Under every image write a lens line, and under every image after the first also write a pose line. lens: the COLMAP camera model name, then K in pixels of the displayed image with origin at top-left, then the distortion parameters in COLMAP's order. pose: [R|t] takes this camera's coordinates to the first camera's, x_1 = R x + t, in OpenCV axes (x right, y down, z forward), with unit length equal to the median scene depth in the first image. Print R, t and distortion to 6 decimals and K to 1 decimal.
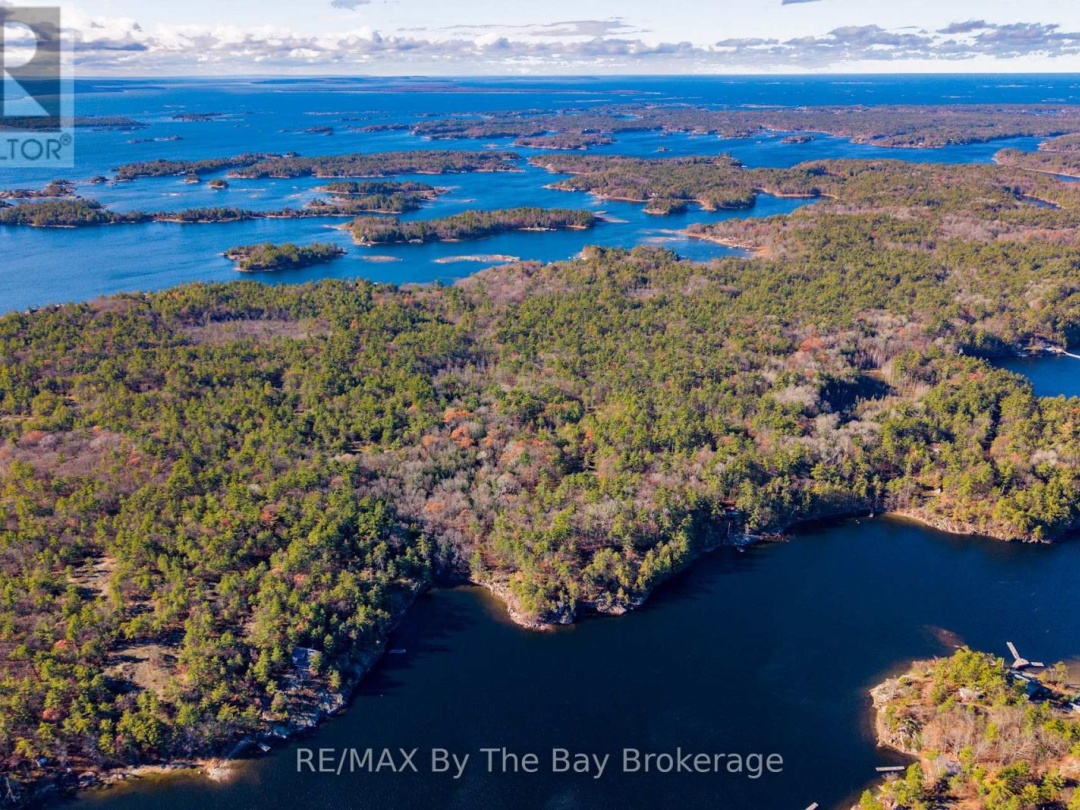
lens RADIAL K [[836.7, 0, 543.7], [0, 836.7, 414.5], [0, 0, 1]] dist [0.020089, -0.019109]
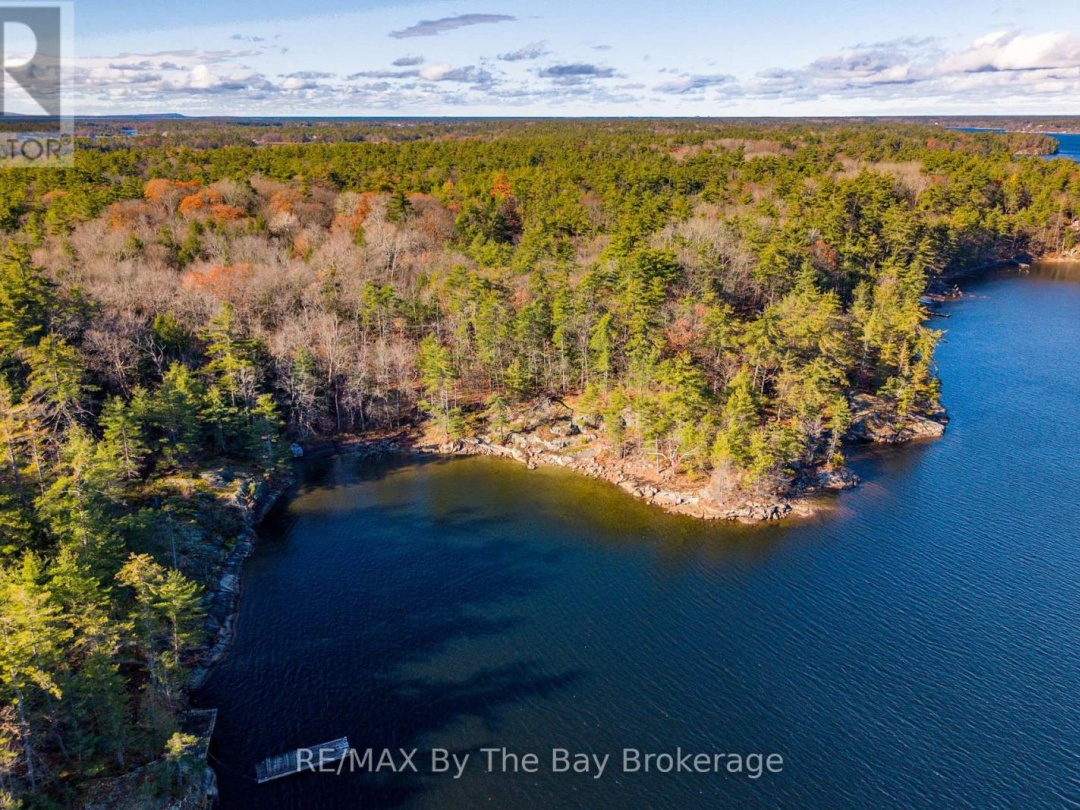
lens RADIAL K [[836.7, 0, 531.8], [0, 836.7, 405.9], [0, 0, 1]] dist [0.020089, -0.019109]
pose [[0.899664, -0.135464, 0.415036, -0.142456], [0.157923, 0.987247, -0.020098, 0.161450], [-0.407020, 0.083625, 0.909583, 0.597757]]
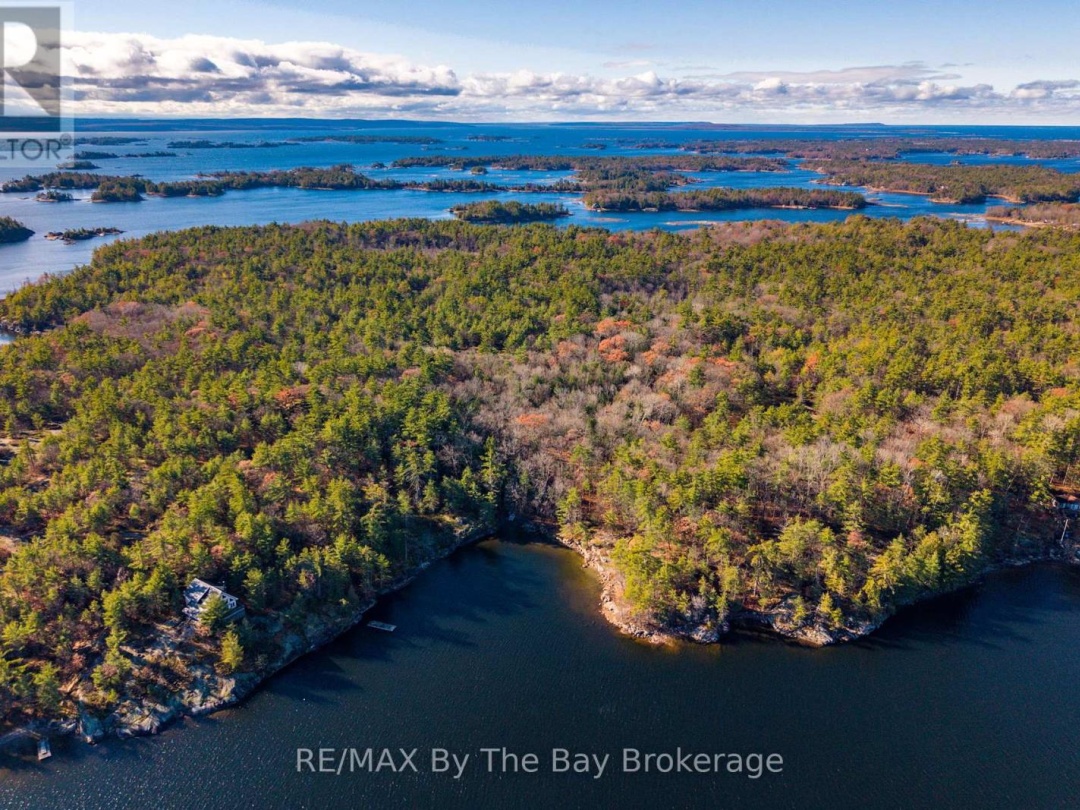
lens RADIAL K [[805.3, 0, 542.6], [0, 805.3, 408.1], [0, 0, 1]] dist [0.015049, -0.017326]
pose [[0.948305, 0.115986, -0.295408, 0.047572], [-0.128477, 0.991442, -0.023160, 0.101994], [0.290193, 0.059916, 0.955091, 0.380118]]
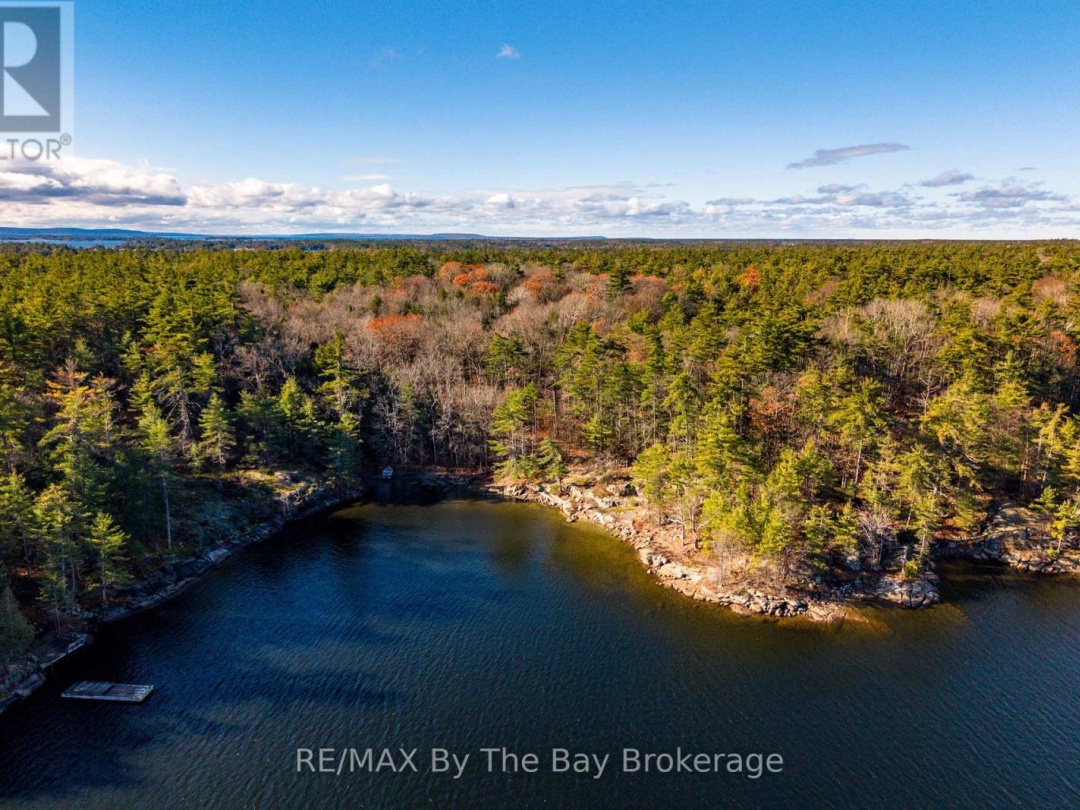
lens RADIAL K [[805.3, 0, 544.4], [0, 805.3, 420.9], [0, 0, 1]] dist [0.015049, -0.017326]
pose [[0.999835, 0.017140, -0.006067, -0.055709], [-0.017895, 0.986694, -0.161599, 0.182095], [0.003217, 0.161680, 0.986838, 0.594210]]
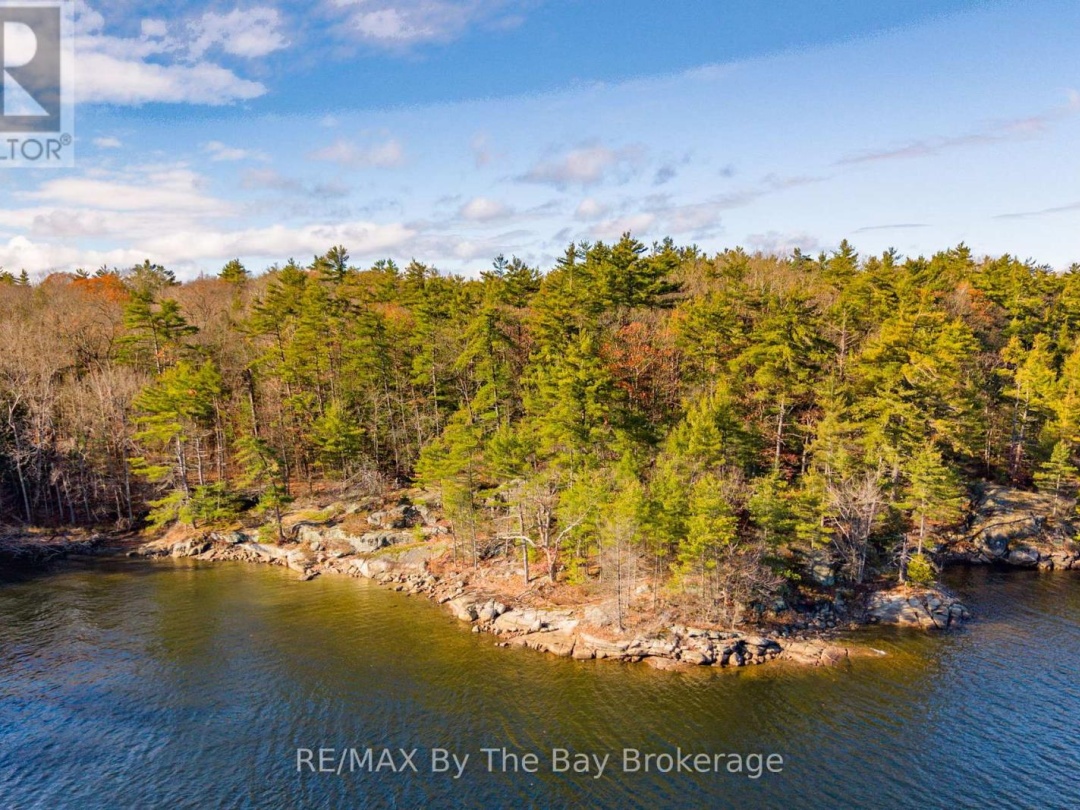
lens RADIAL K [[1020.1, 0, 555.9], [0, 1020.1, 524.9], [0, 0, 1]] dist [0.076089, 0.000000]
pose [[0.952990, -0.050954, 0.298686, -0.058809], [0.111456, 0.975596, -0.189184, 0.197537], [-0.281757, 0.213581, 0.935412, 0.661095]]
